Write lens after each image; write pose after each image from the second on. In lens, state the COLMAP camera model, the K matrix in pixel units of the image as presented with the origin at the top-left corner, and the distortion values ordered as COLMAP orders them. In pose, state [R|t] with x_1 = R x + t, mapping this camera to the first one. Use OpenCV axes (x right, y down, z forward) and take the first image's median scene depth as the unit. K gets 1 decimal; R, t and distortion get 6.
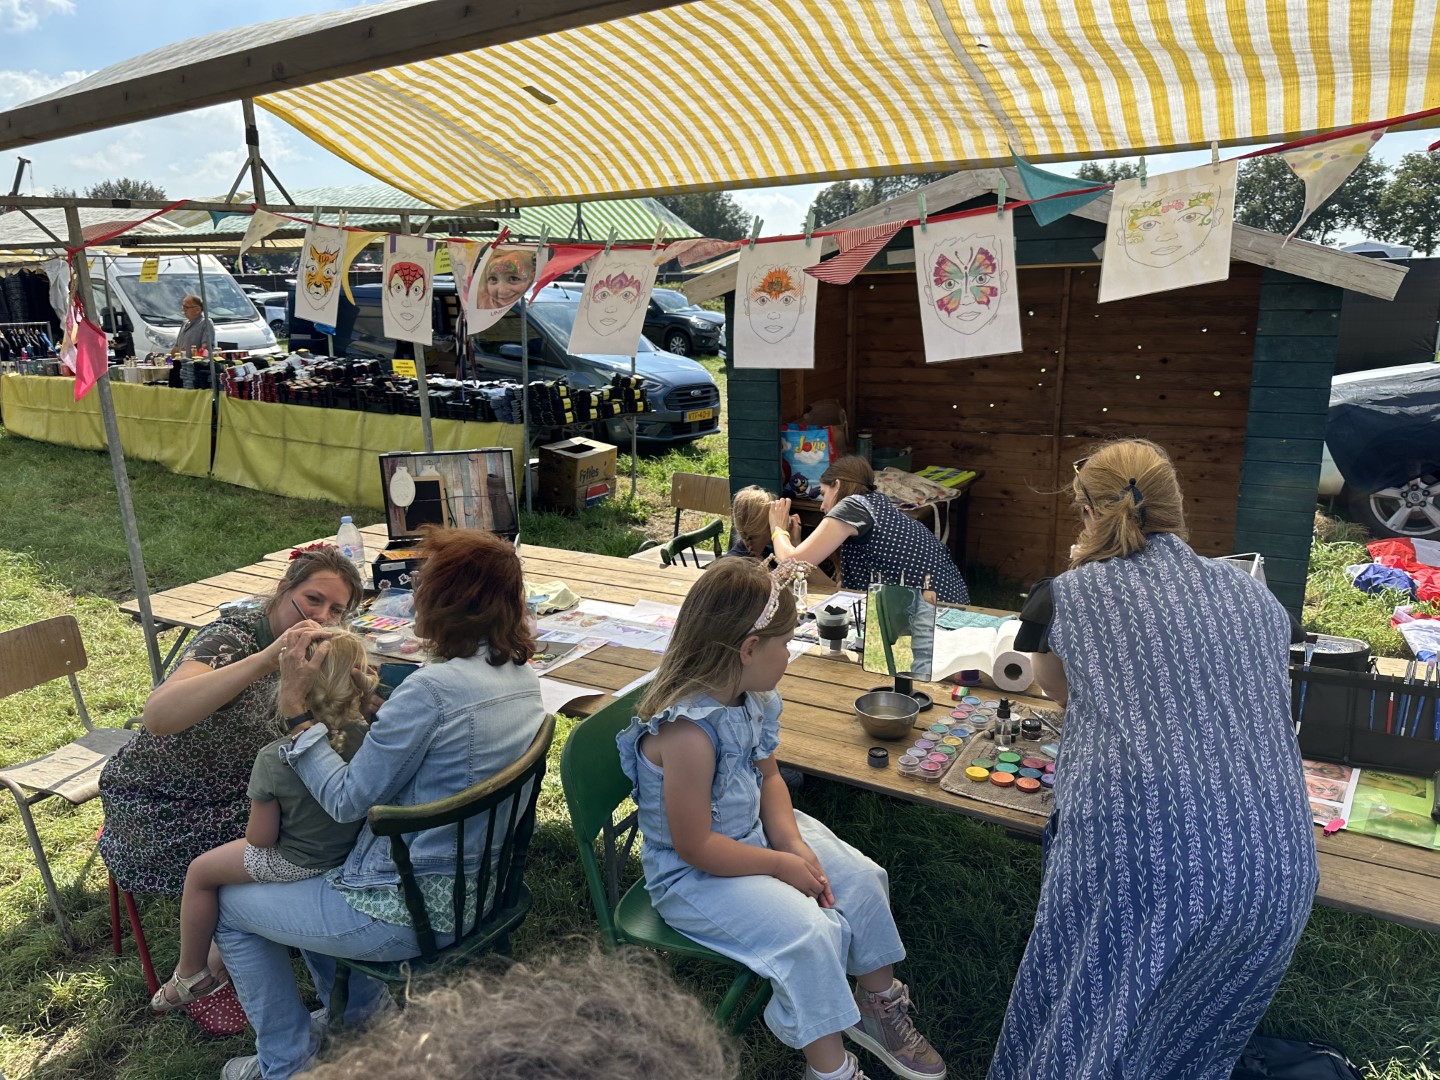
lens RADIAL K [[1016.6, 0, 721.3], [0, 1016.6, 542.6], [0, 0, 1]] dist [0.066597, -0.079655]
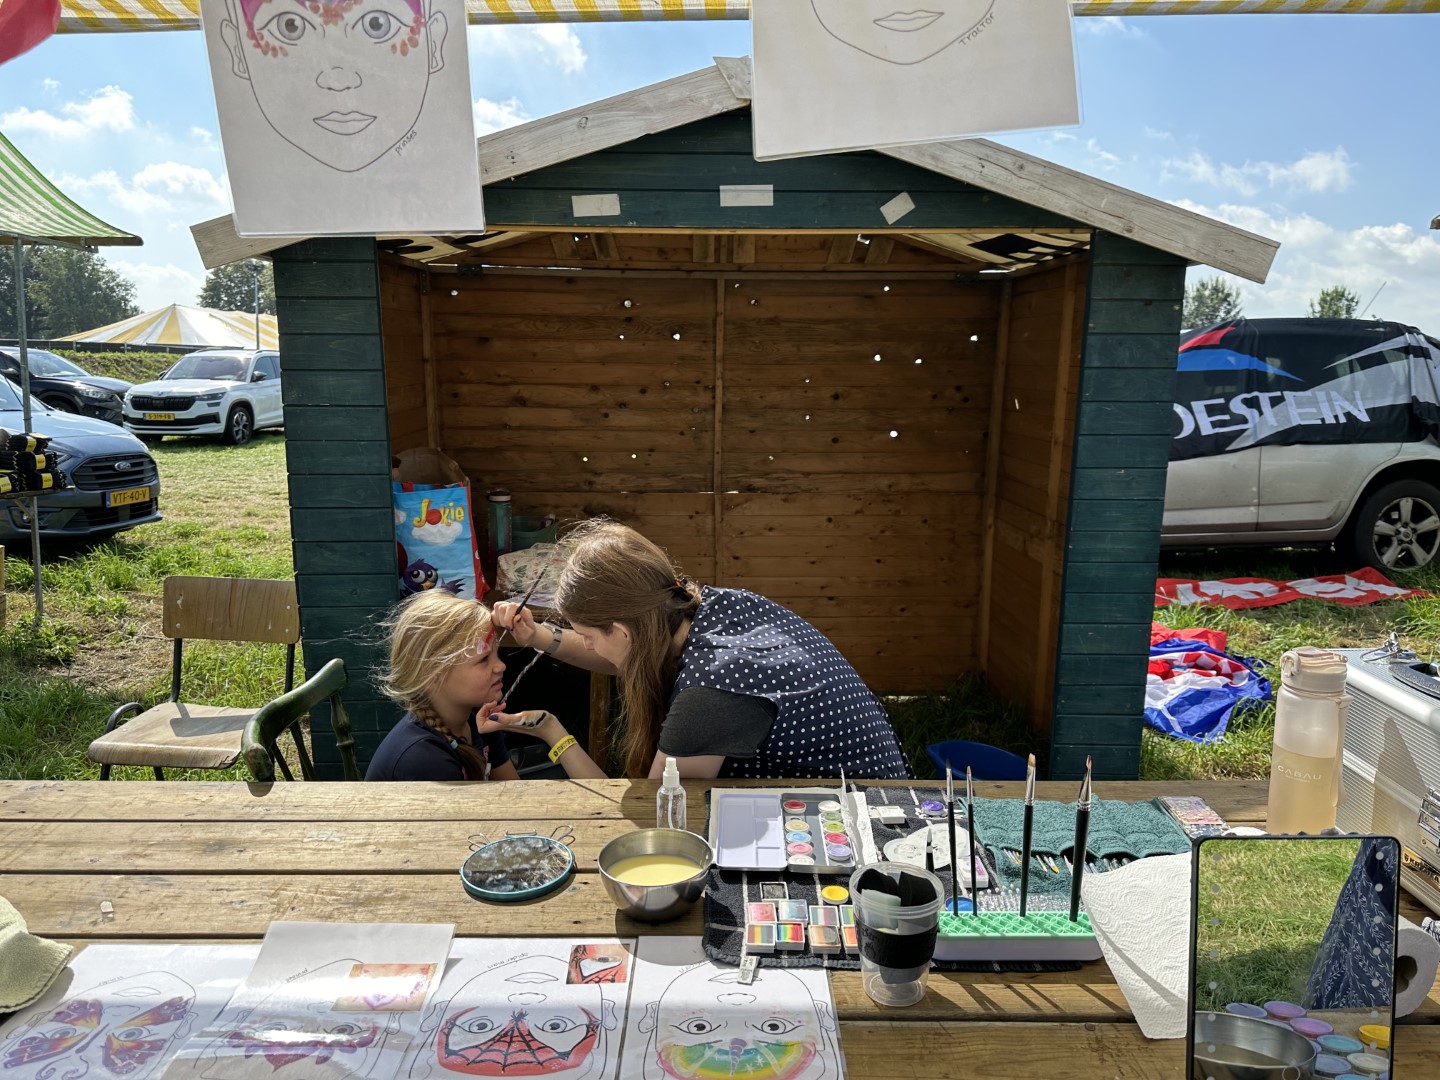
lens RADIAL K [[1016.6, 0, 716.3], [0, 1016.6, 543.3], [0, 0, 1]] dist [0.066597, -0.079655]
pose [[0.859889, -0.061307, 0.506786, -0.066477], [0.101921, 0.993392, -0.052762, -0.024067], [-0.500202, 0.097022, 0.860456, 0.326289]]
